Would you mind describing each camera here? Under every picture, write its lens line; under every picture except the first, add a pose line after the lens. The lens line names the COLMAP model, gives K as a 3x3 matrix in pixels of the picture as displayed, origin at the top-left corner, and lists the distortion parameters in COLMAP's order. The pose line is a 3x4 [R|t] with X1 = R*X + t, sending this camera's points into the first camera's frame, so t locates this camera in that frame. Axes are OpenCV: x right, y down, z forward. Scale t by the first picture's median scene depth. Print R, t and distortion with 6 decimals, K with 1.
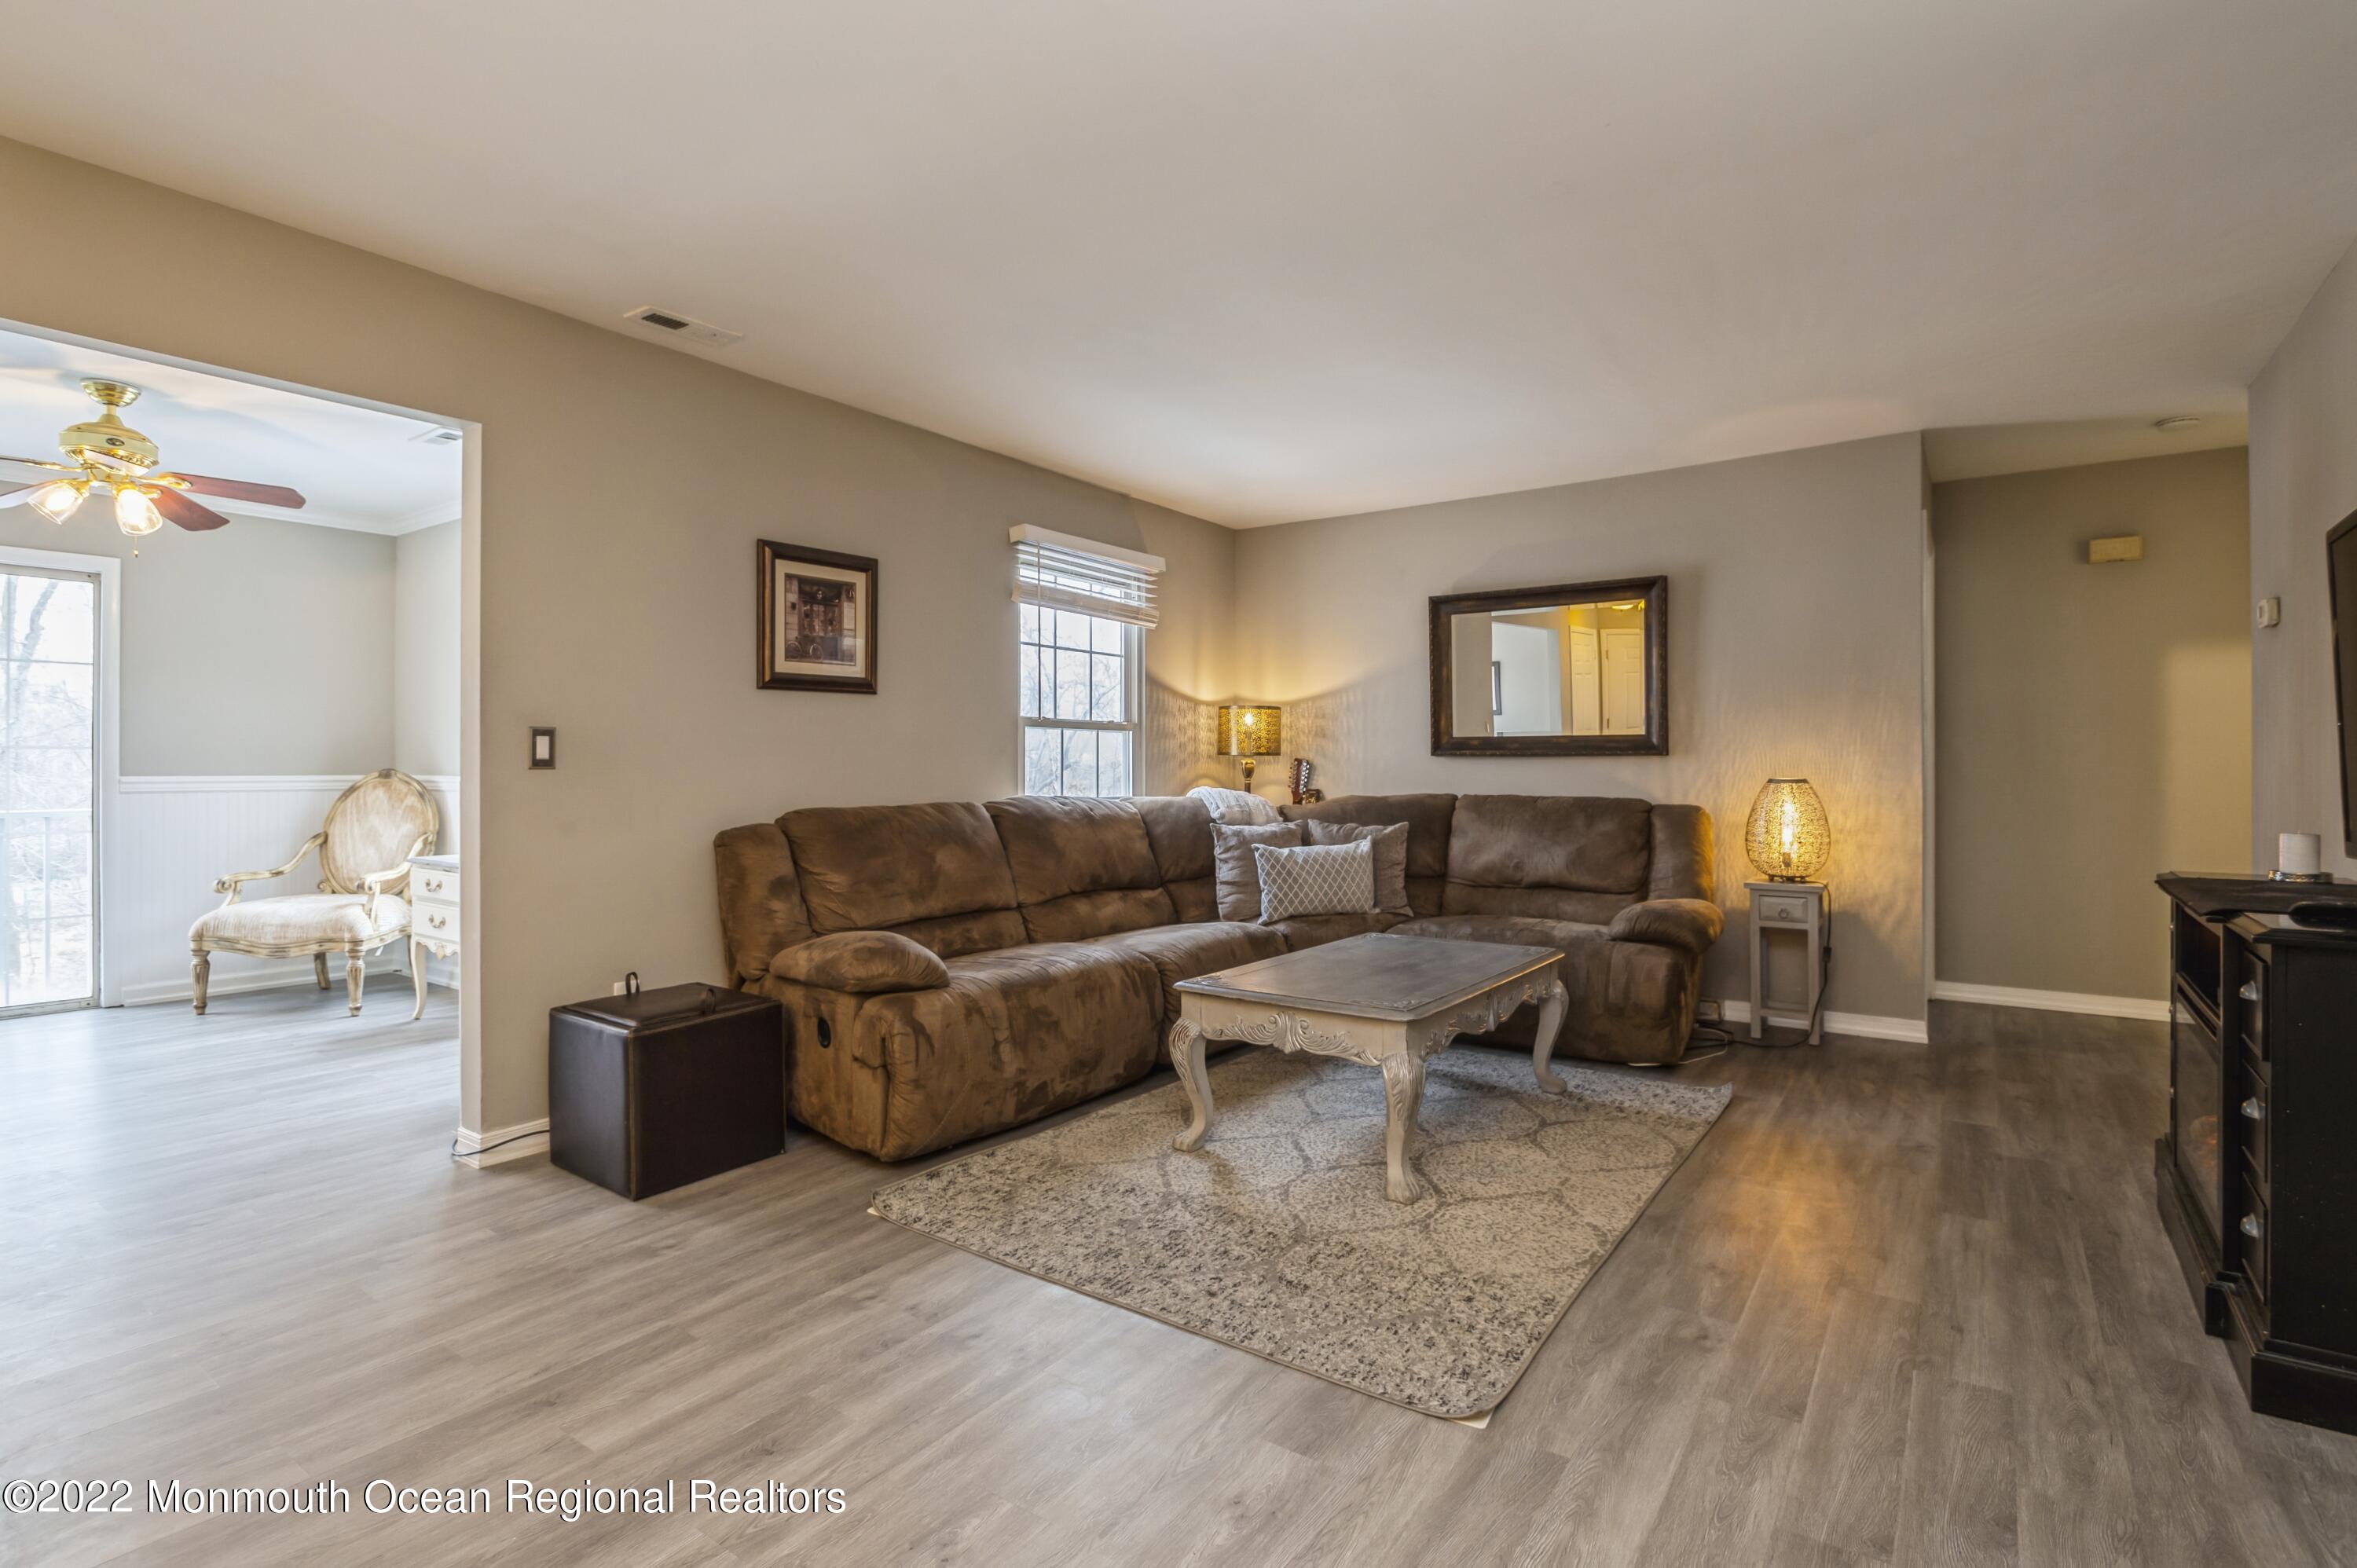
lens RADIAL K [[1124.3, 0, 1174.3], [0, 1124.3, 769.1], [0, 0, 1]] dist [0.000644, -0.003615]
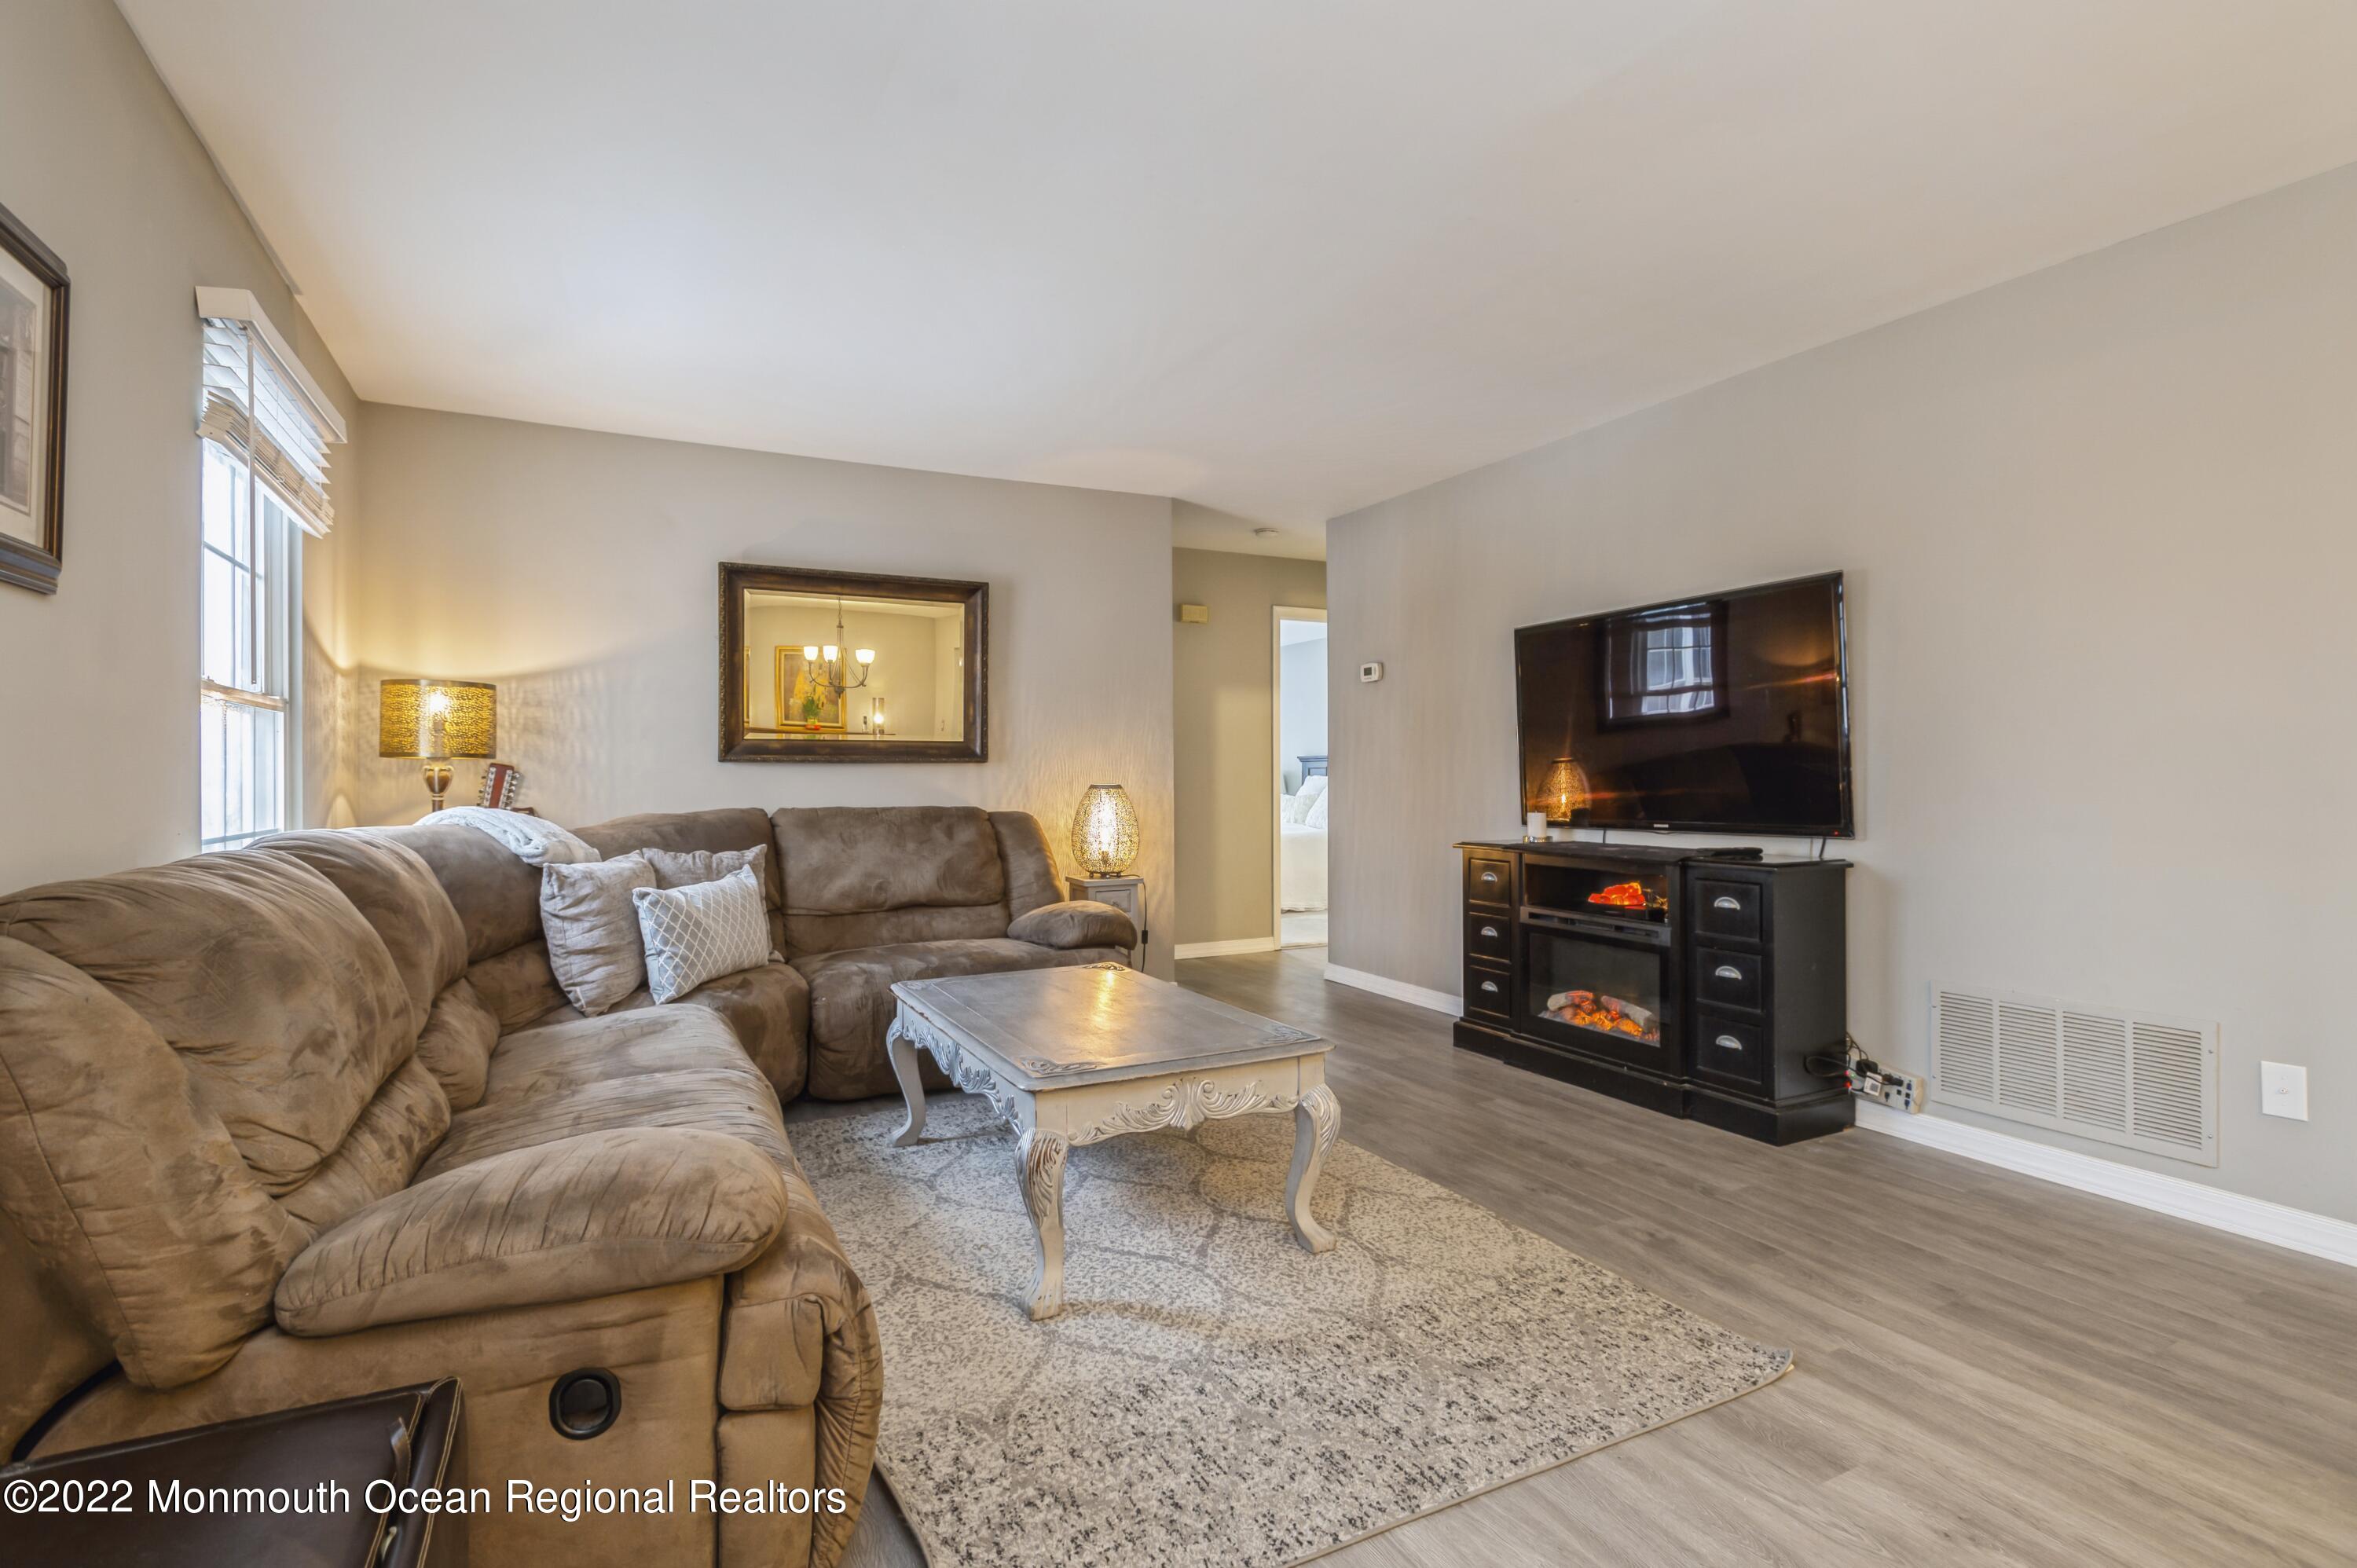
lens RADIAL K [[1124.3, 0, 1165.4], [0, 1124.3, 771.5], [0, 0, 1]] dist [0.000644, -0.003615]
pose [[0.459770, 0.002005, 0.888036, -0.478063], [0.006534, 0.999963, -0.005641, 0.002883], [-0.888014, 0.008395, 0.459740, 0.502003]]
